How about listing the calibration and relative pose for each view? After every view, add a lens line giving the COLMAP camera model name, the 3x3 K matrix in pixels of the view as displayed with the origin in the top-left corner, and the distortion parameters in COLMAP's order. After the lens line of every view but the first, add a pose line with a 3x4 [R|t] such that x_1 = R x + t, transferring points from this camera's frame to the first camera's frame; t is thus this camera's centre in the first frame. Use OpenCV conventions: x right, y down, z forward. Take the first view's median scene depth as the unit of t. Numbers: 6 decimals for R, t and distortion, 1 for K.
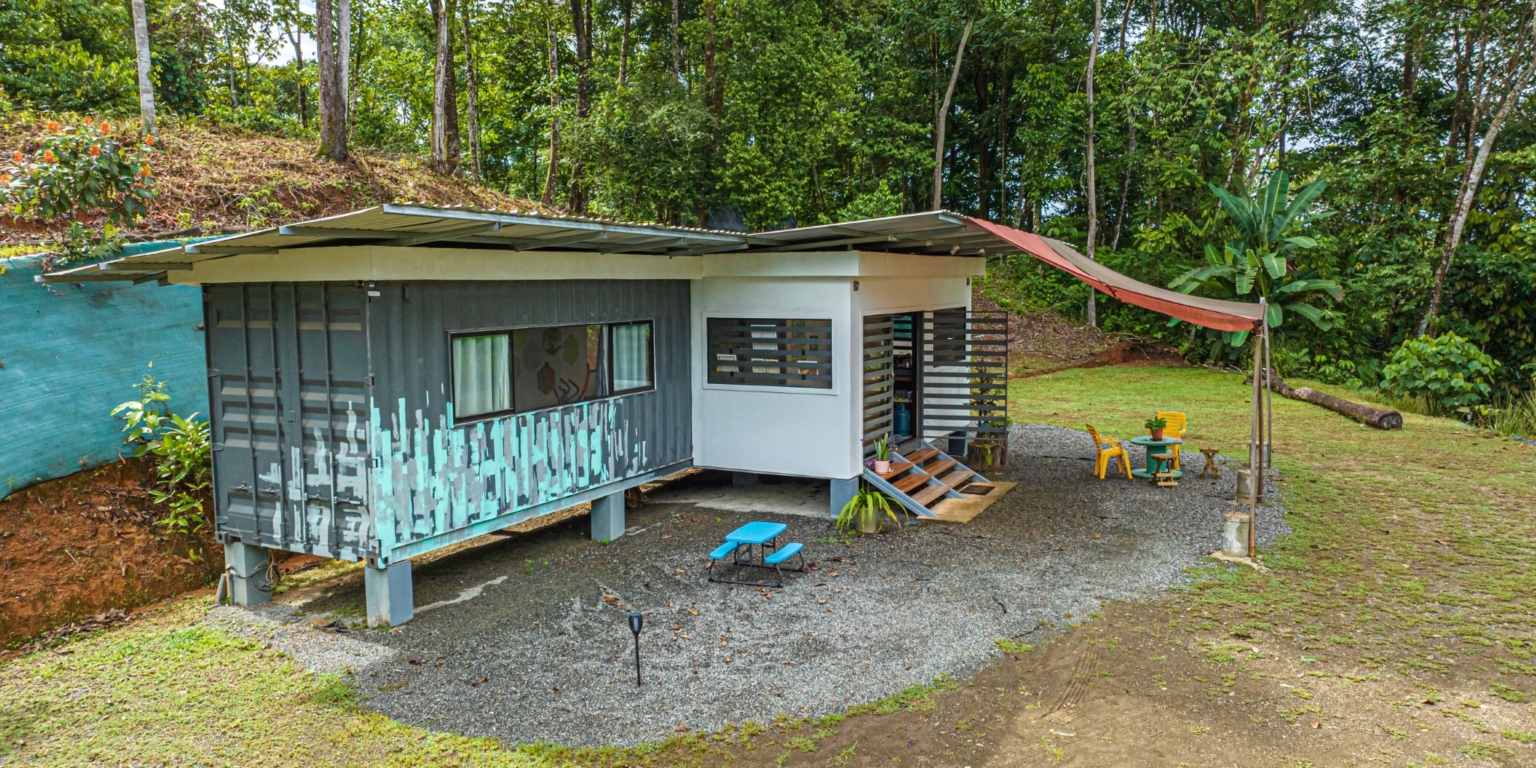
lens RADIAL K [[874.2, 0, 754.4], [0, 874.2, 383.6], [0, 0, 1]] dist [-0.014194, -0.004617]
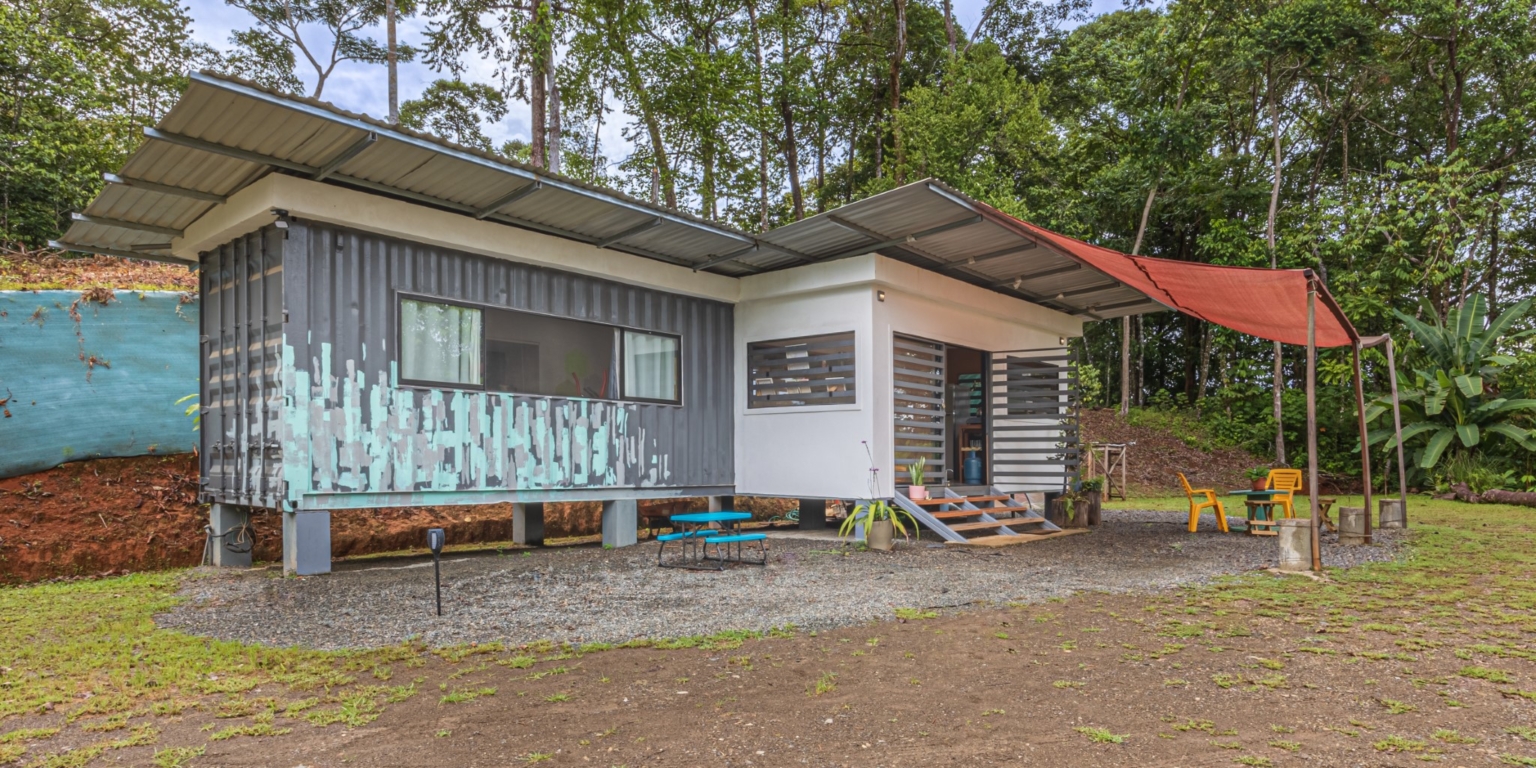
lens RADIAL K [[755.9, 0, 832.7], [0, 755.9, 462.0], [0, 0, 1]] dist [-0.006992, 0.000524]
pose [[0.981199, 0.010663, -0.192705, 0.267481], [-0.028323, 0.995618, -0.089122, 0.172121], [0.190910, 0.092905, 0.977201, 0.229861]]
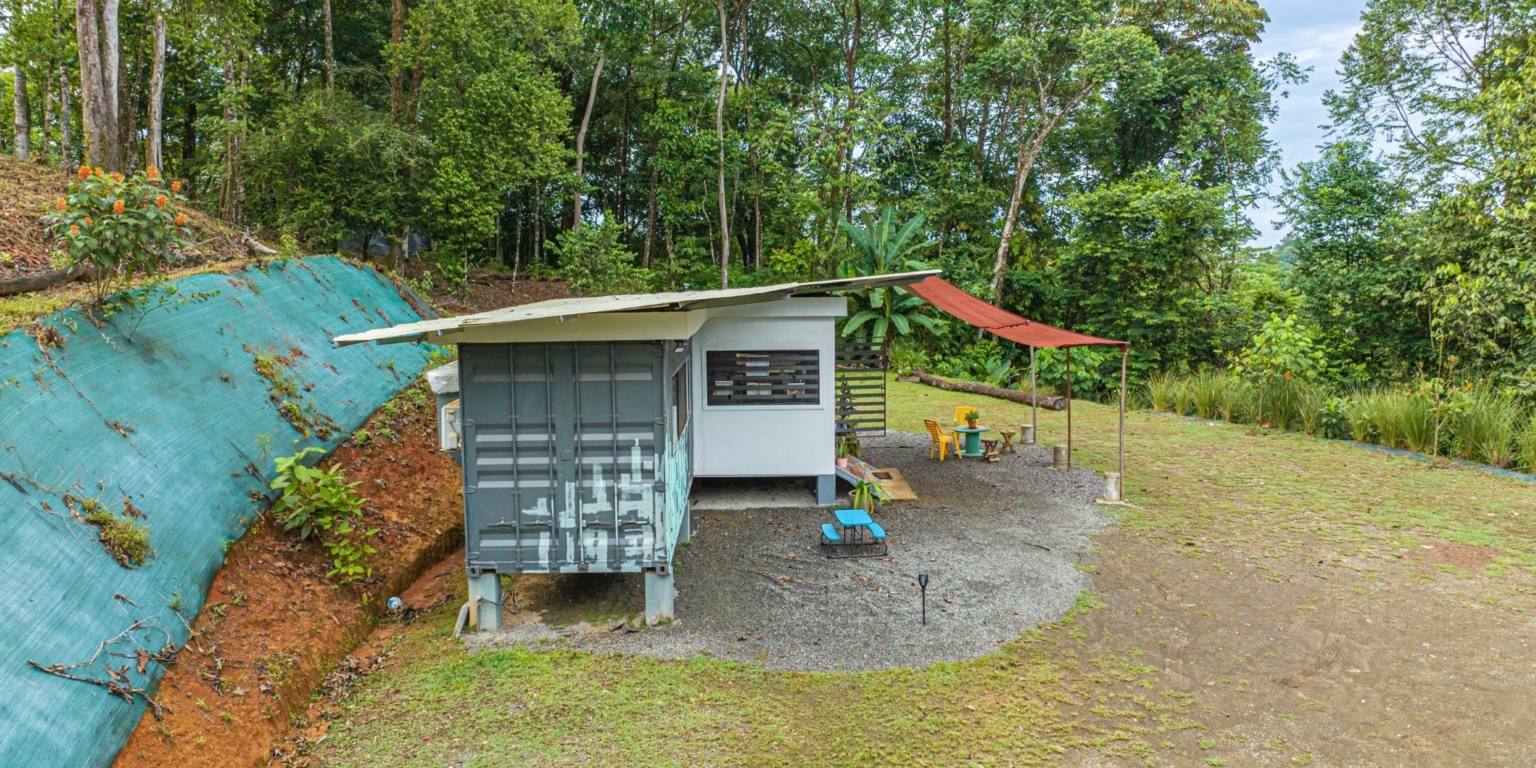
lens RADIAL K [[874.2, 0, 662.0], [0, 874.2, 361.6], [0, 0, 1]] dist [-0.014194, -0.004617]
pose [[0.928576, -0.039302, 0.369056, -0.702443], [0.052477, 0.998291, -0.025726, -0.042702], [-0.367415, 0.043255, 0.929051, -0.115275]]
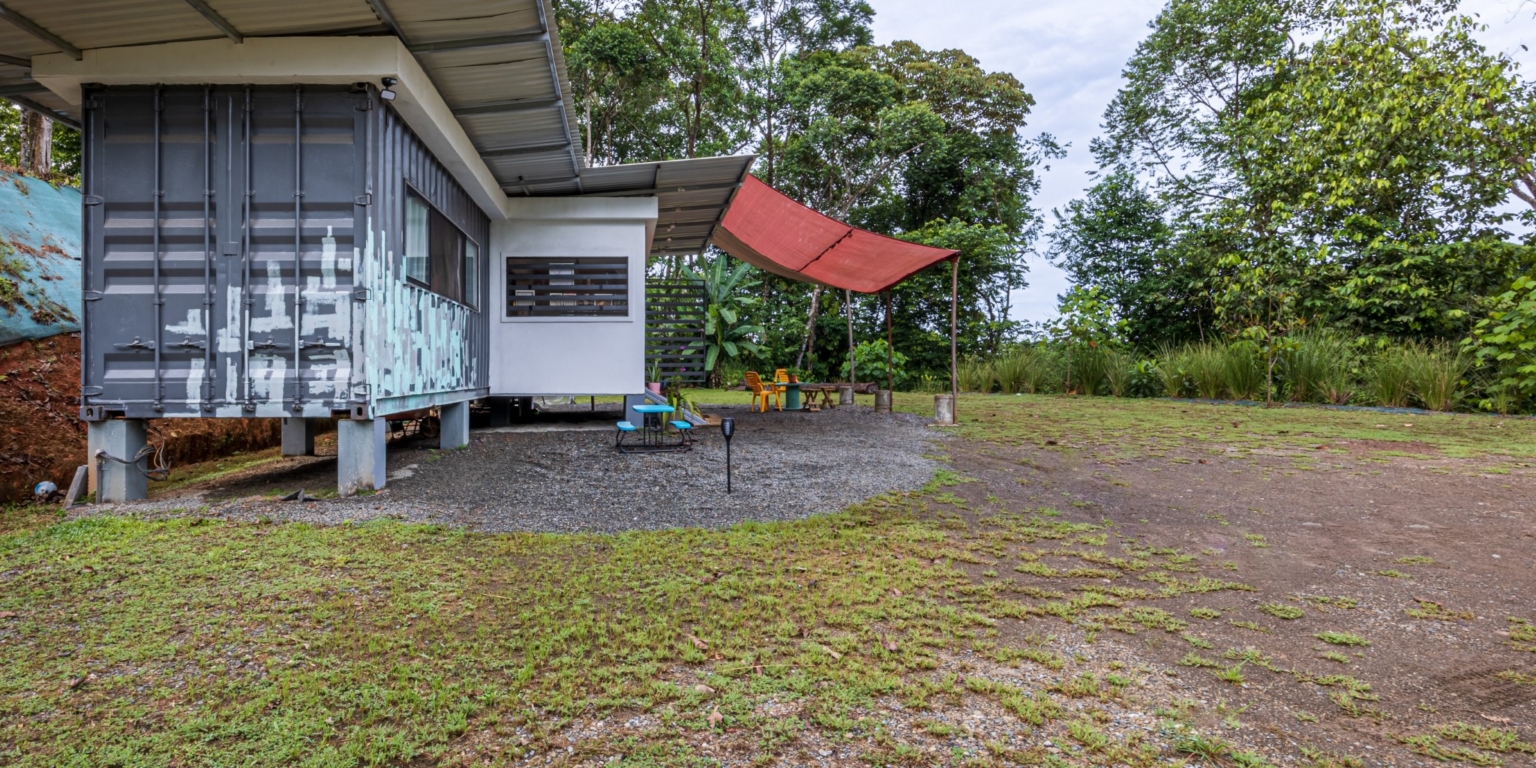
lens RADIAL K [[691.7, 0, 572.3], [0, 691.7, 370.2], [0, 0, 1]] dist [-0.010333, -0.000996]
pose [[0.914938, 0.002263, 0.403588, -0.417396], [0.036186, 0.995497, -0.087616, 0.184988], [-0.401969, 0.094768, 0.910736, 0.237575]]
